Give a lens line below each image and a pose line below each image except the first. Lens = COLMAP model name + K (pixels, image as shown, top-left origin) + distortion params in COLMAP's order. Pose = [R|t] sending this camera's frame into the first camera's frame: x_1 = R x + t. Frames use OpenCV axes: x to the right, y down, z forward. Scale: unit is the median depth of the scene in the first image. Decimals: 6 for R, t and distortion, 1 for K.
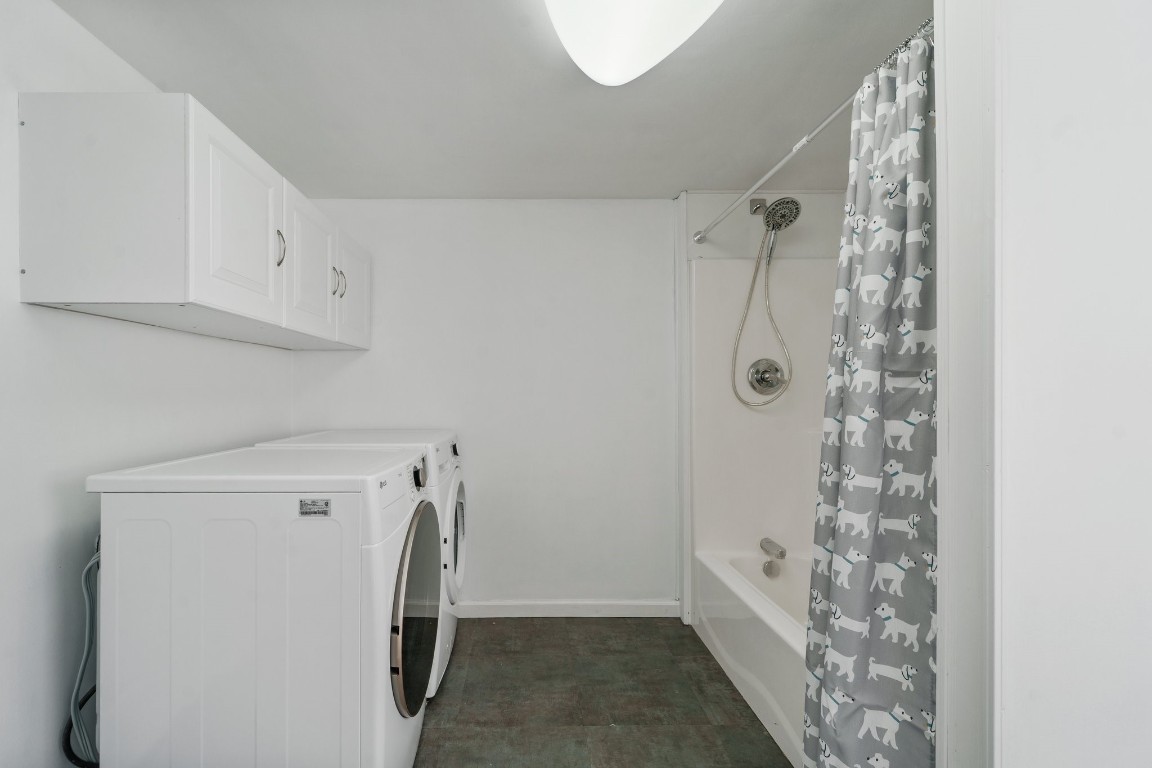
lens RADIAL K [[479.2, 0, 566.5], [0, 479.2, 392.9], [0, 0, 1]] dist [0.002240, -0.000453]
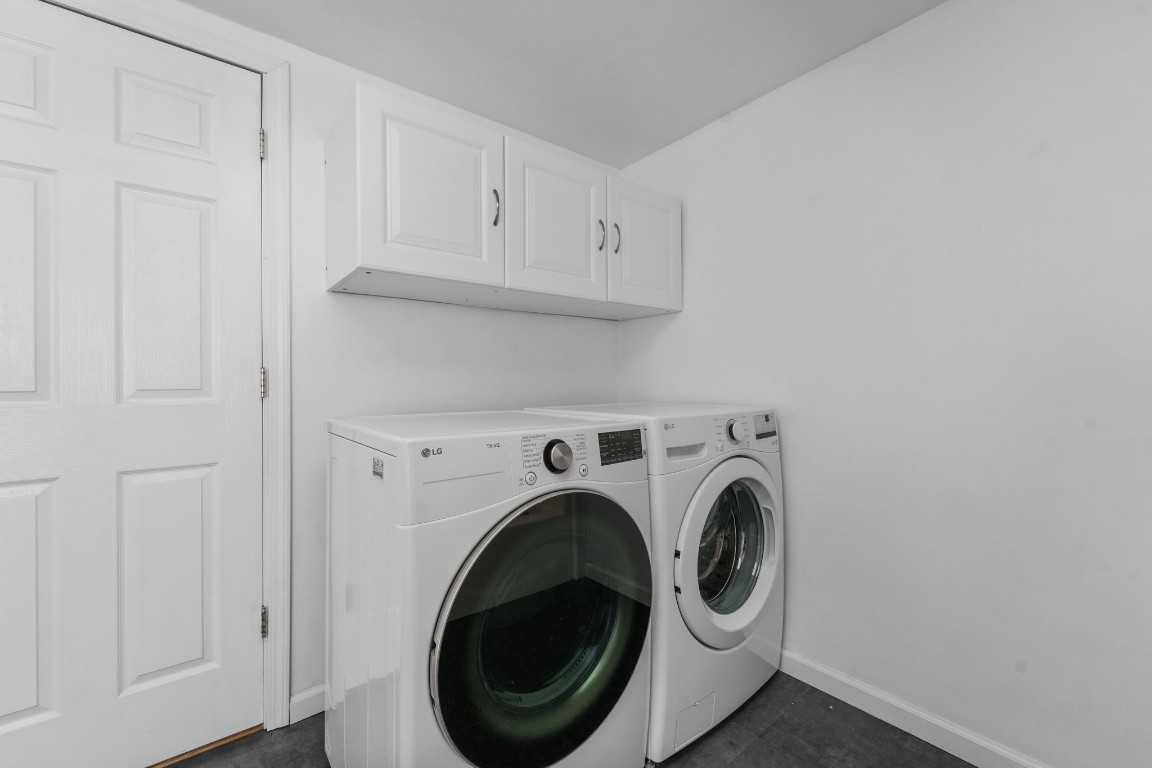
lens RADIAL K [[479.2, 0, 576.3], [0, 479.2, 380.2], [0, 0, 1]] dist [0.002240, -0.000453]
pose [[0.579028, -0.009365, -0.815254, 0.333952], [0.009353, 0.999945, -0.004844, 0.067958], [0.815254, -0.004820, 0.579084, 0.629544]]
